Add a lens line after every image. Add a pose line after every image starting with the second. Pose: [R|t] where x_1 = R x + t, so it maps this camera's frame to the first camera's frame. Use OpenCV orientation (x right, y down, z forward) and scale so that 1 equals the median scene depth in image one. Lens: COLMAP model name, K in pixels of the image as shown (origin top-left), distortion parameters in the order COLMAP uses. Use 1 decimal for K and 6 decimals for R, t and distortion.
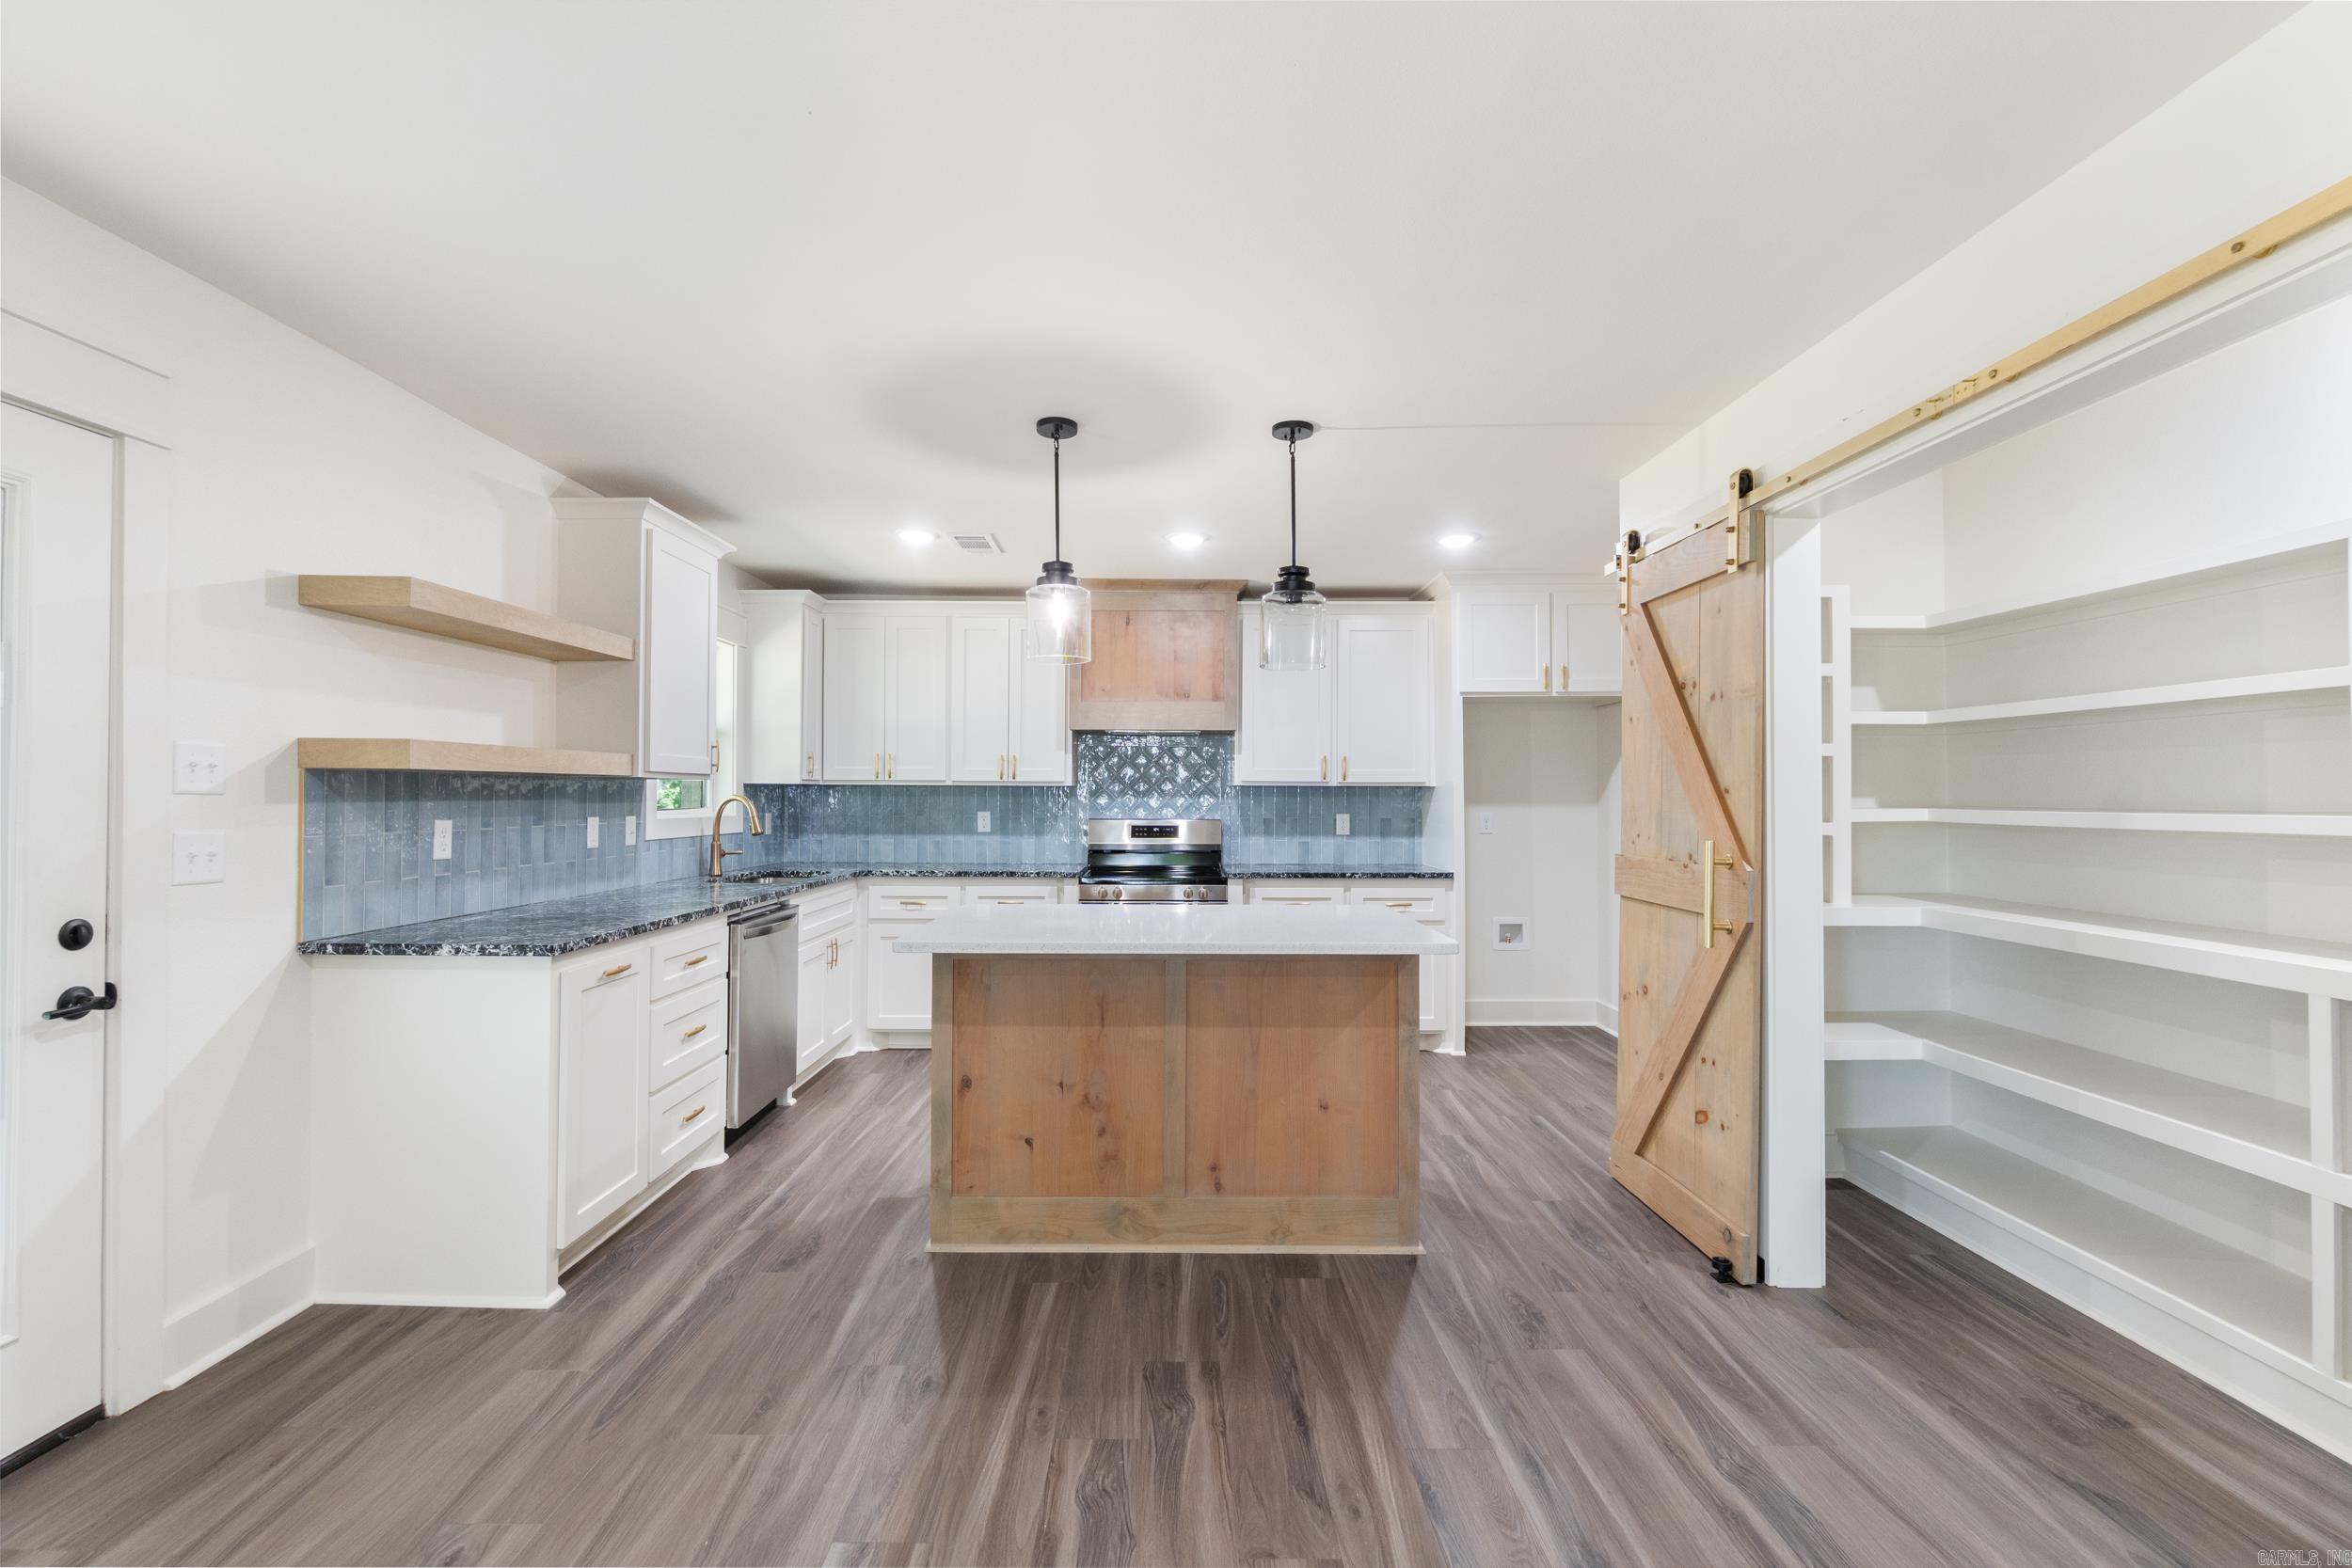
lens RADIAL K [[1023.9, 0, 1160.5], [0, 1023.9, 781.5], [0, 0, 1]] dist [-0.001018, -0.000343]
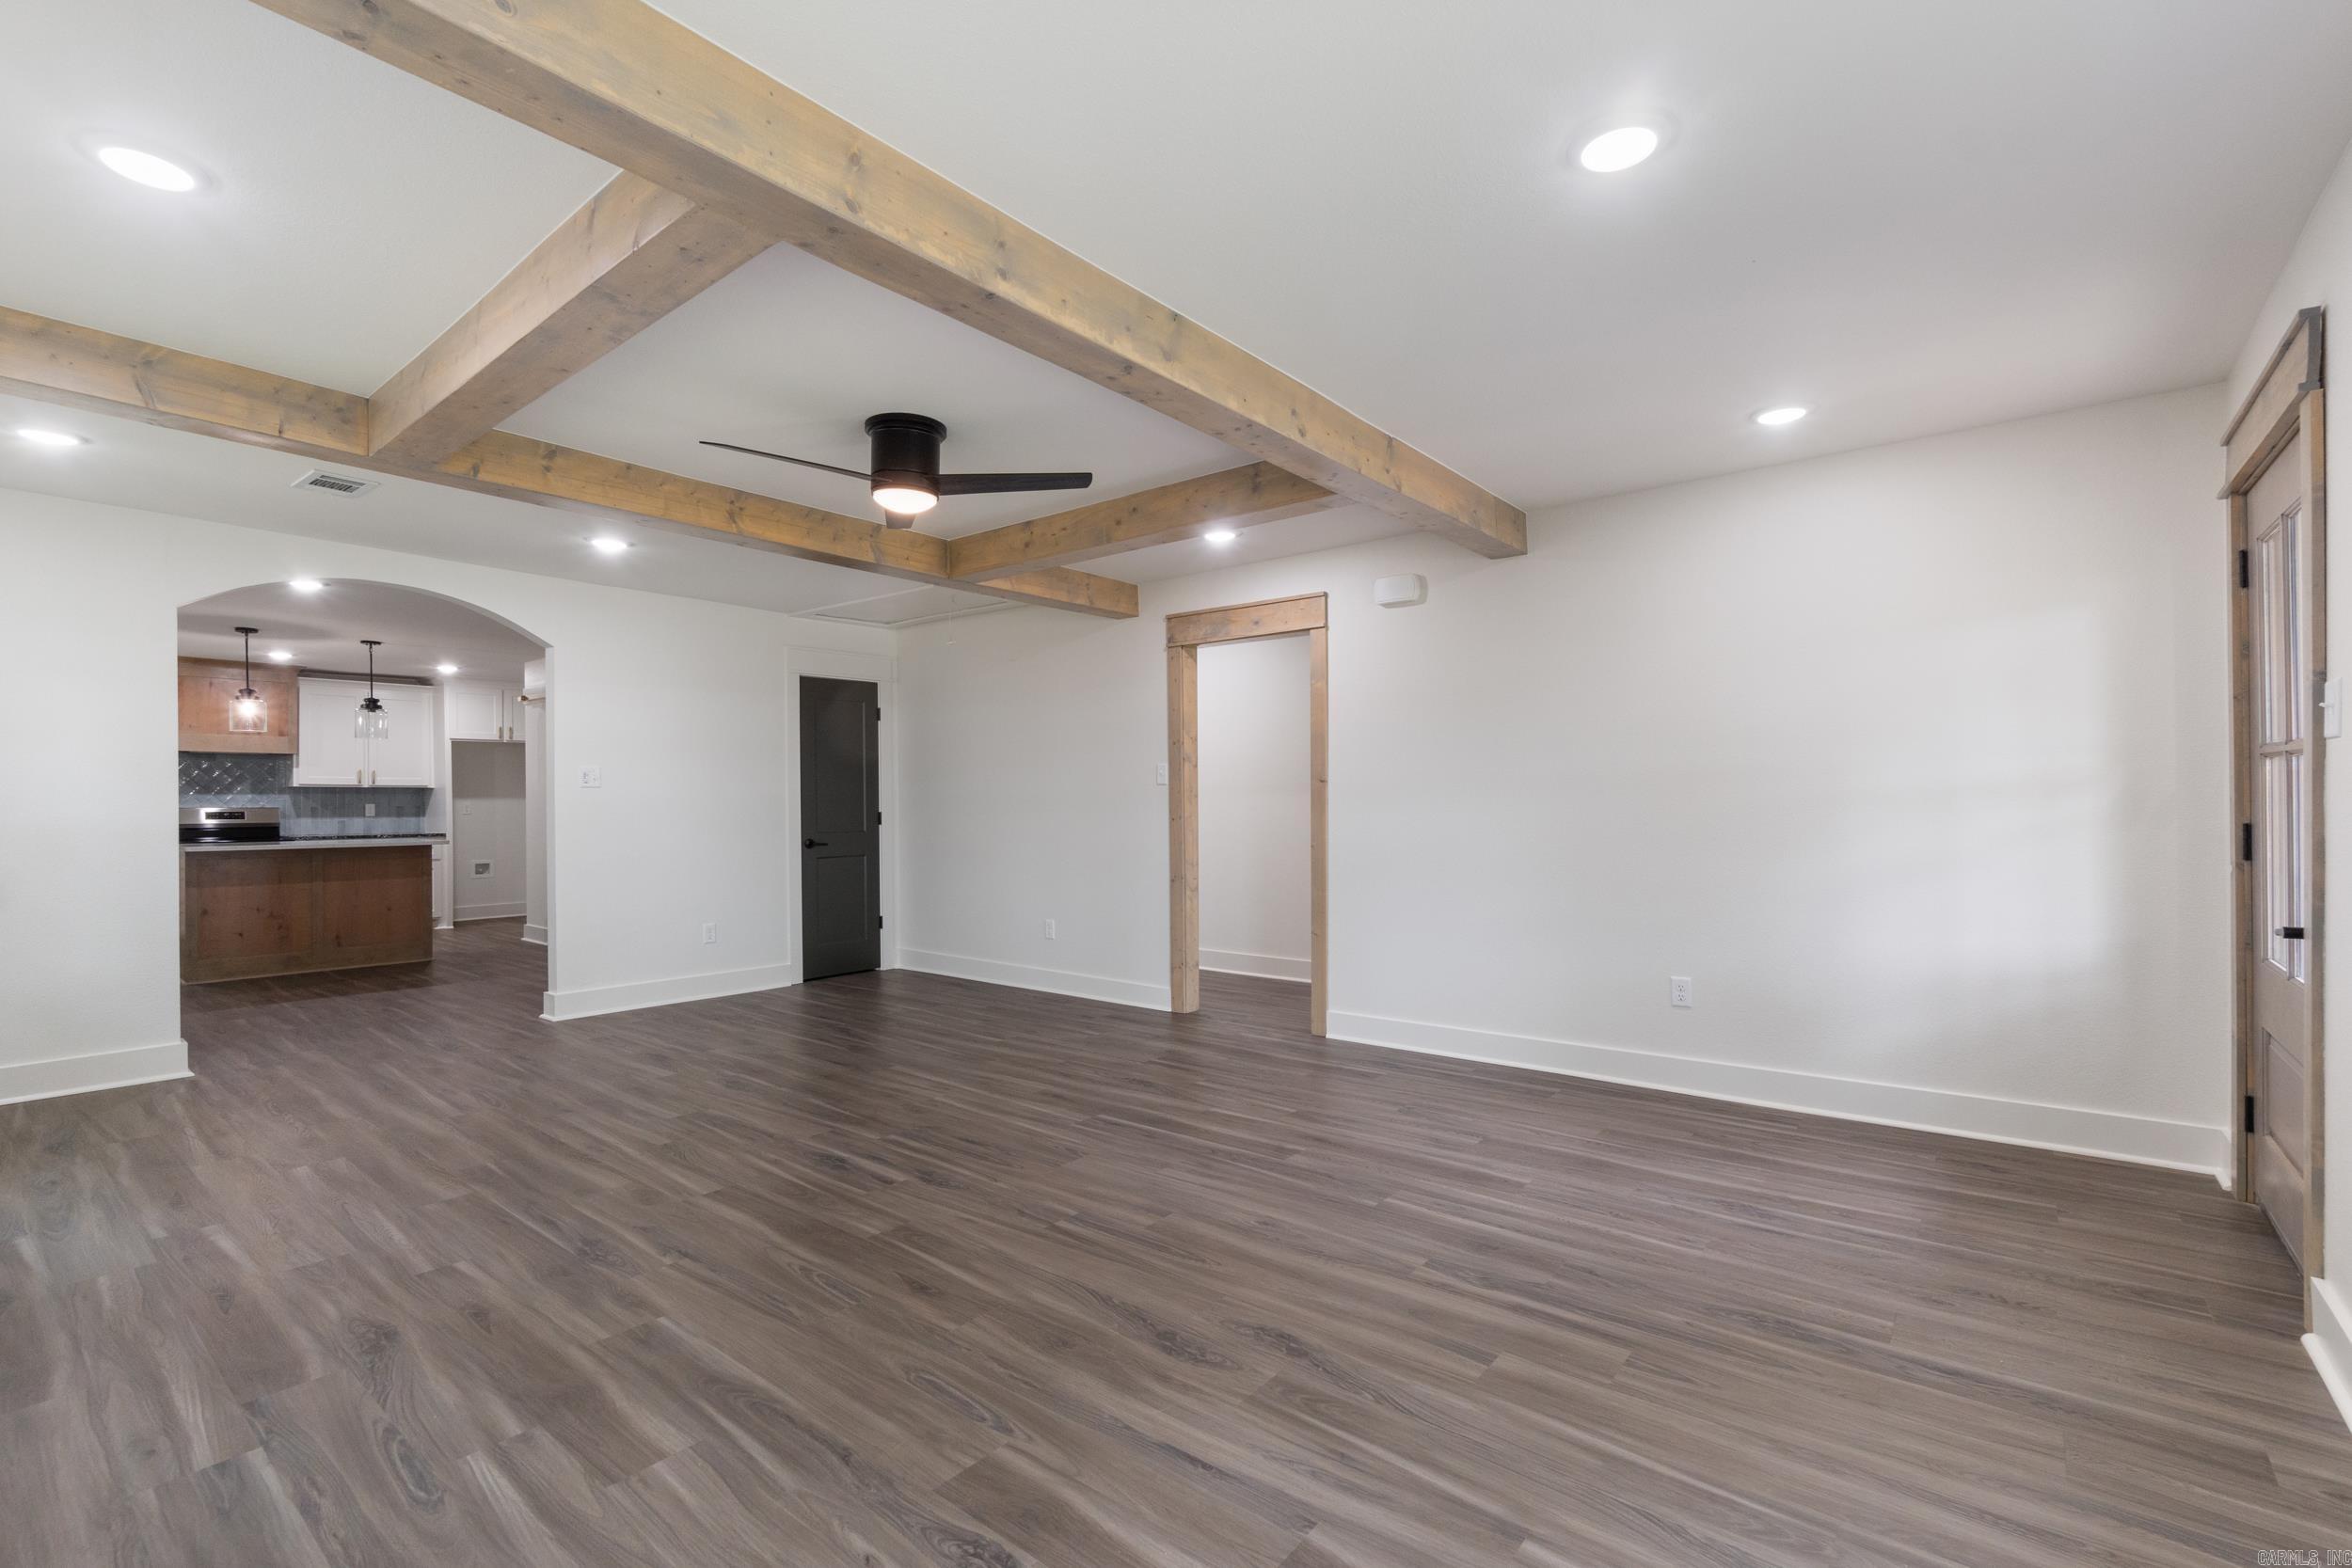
lens RADIAL K [[1027.3, 0, 1165.9], [0, 1027.3, 790.0], [0, 0, 1]] dist [-0.001804, -0.000512]
pose [[0.626200, -0.001210, 0.779661, -0.616691], [-0.001672, 0.999994, 0.002894, 0.002160], [-0.779661, -0.003116, 0.626195, -2.104076]]
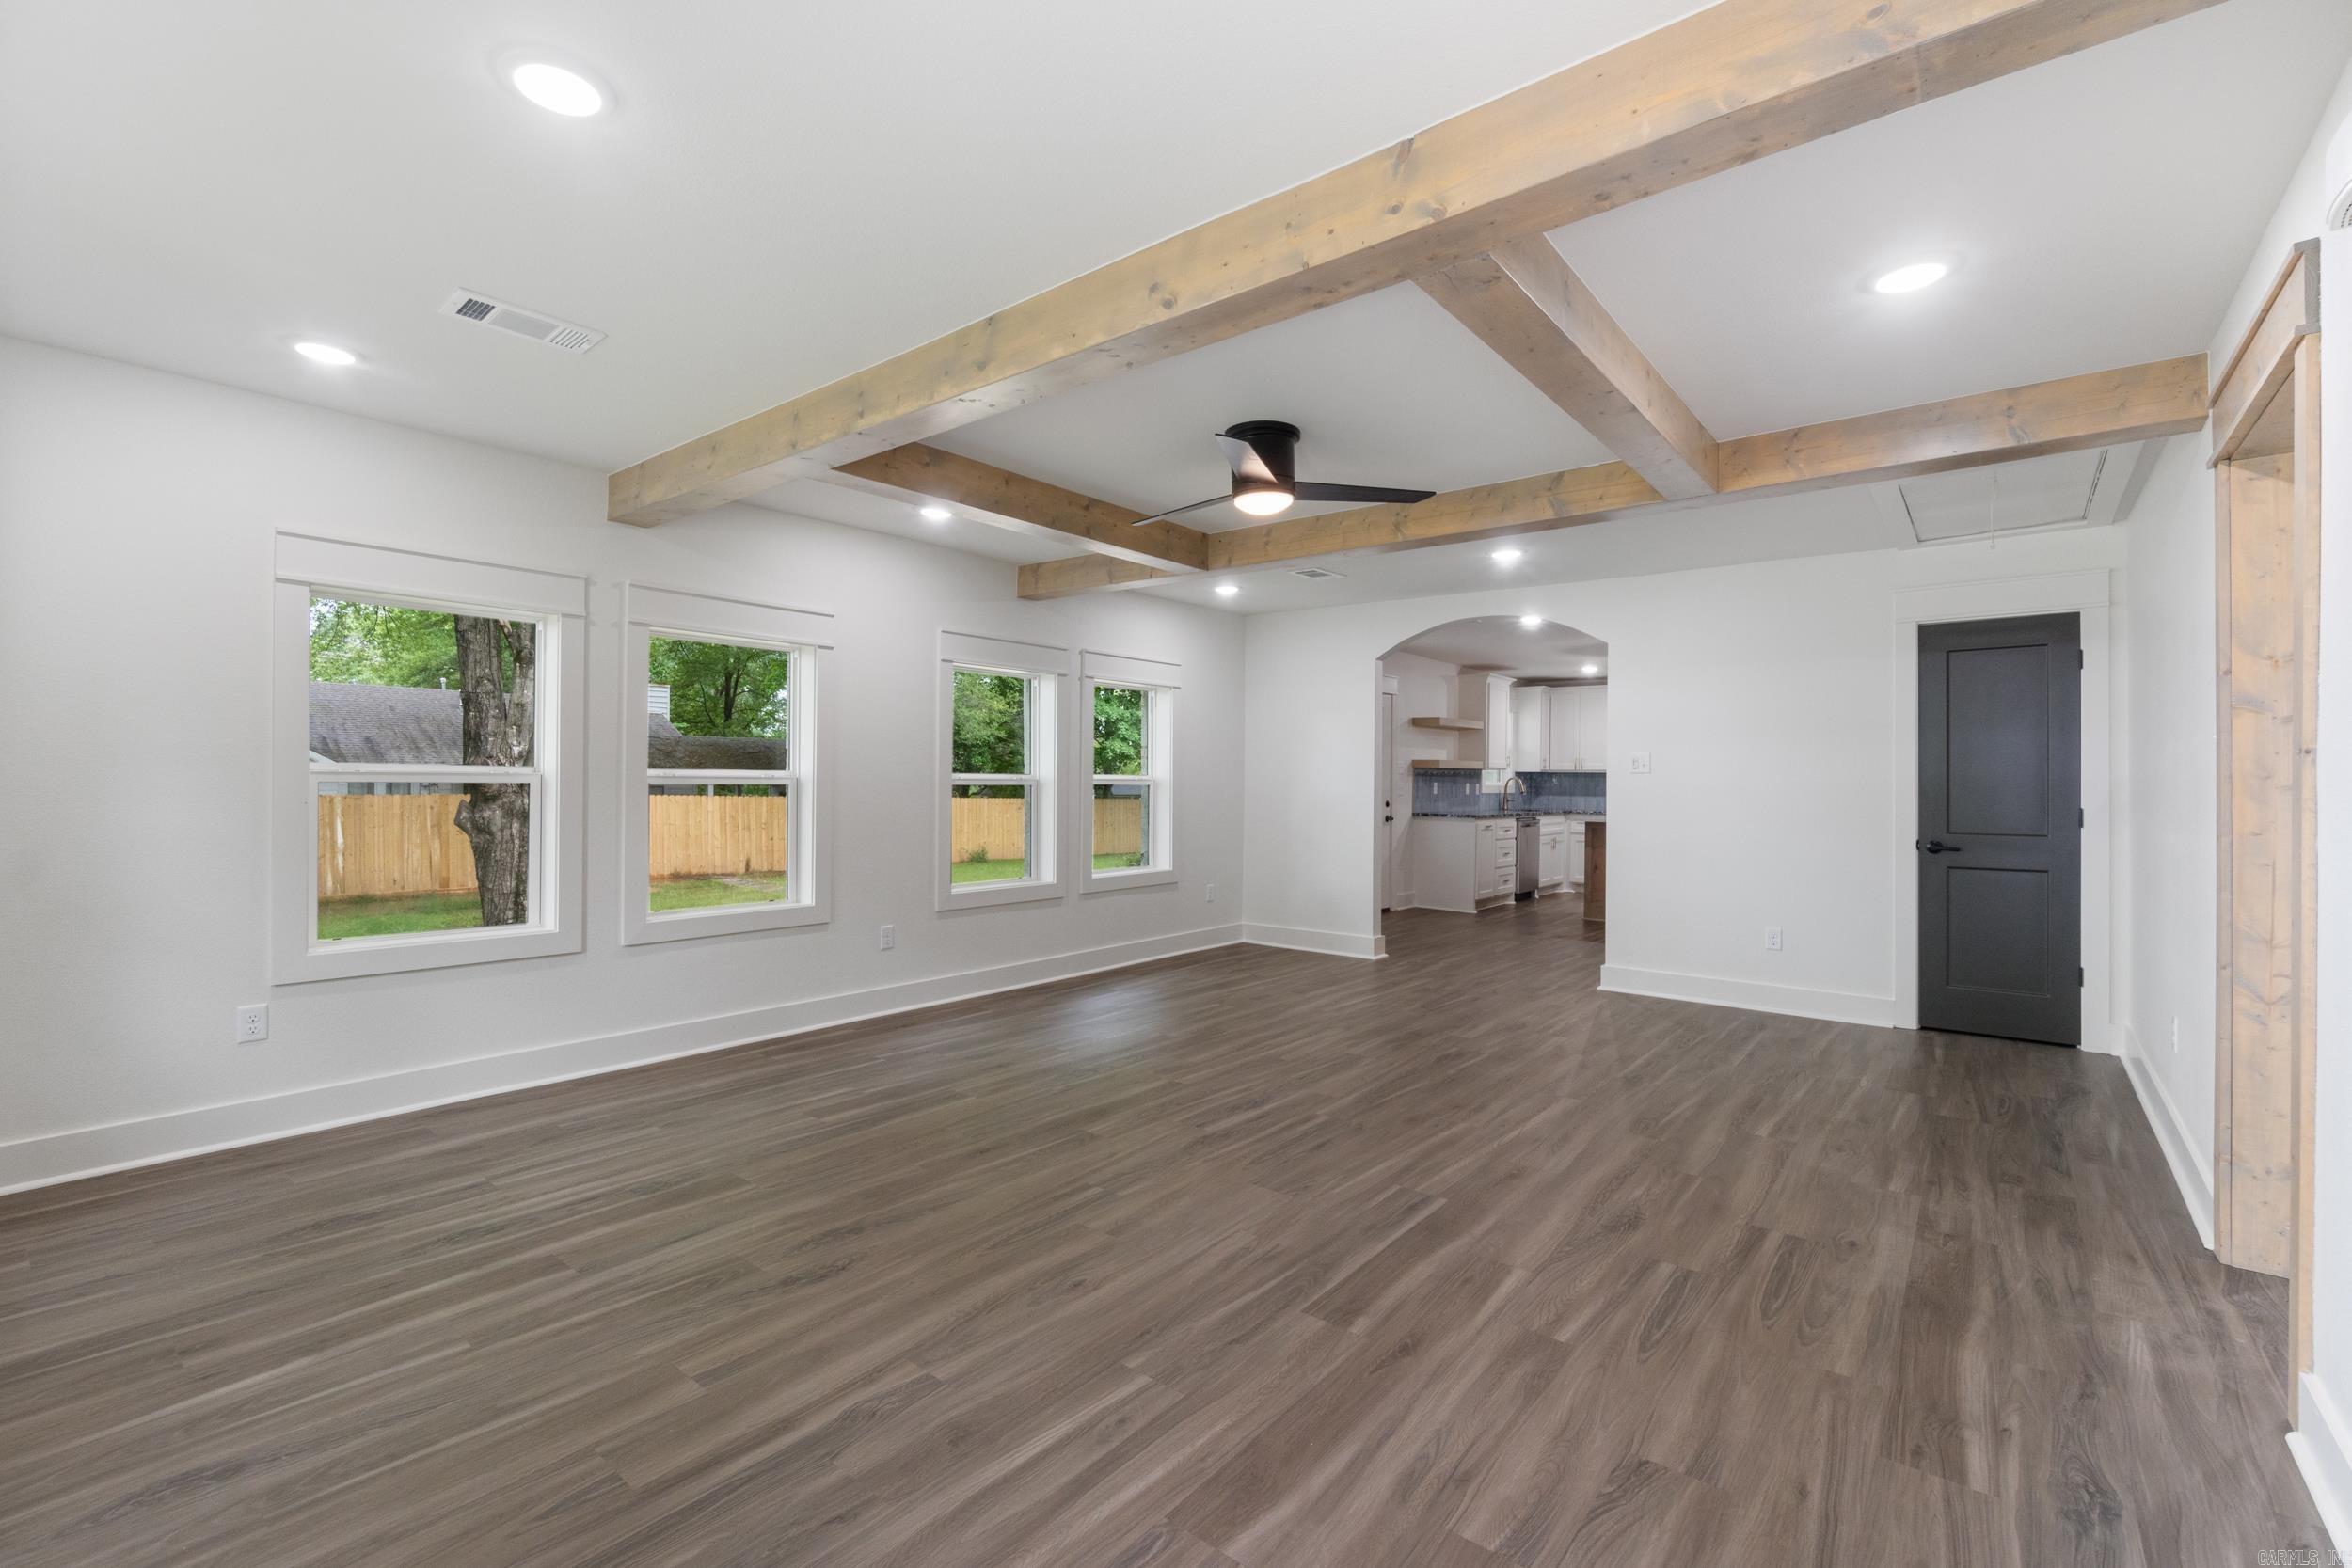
lens RADIAL K [[1027.3, 0, 1165.9], [0, 1027.3, 790.0], [0, 0, 1]] dist [-0.001804, -0.000512]
pose [[0.782545, 0.006876, -0.622556, 0.695843], [0.003892, 0.999865, 0.015936, 0.004989], [0.622582, -0.014893, 0.782413, -2.161782]]
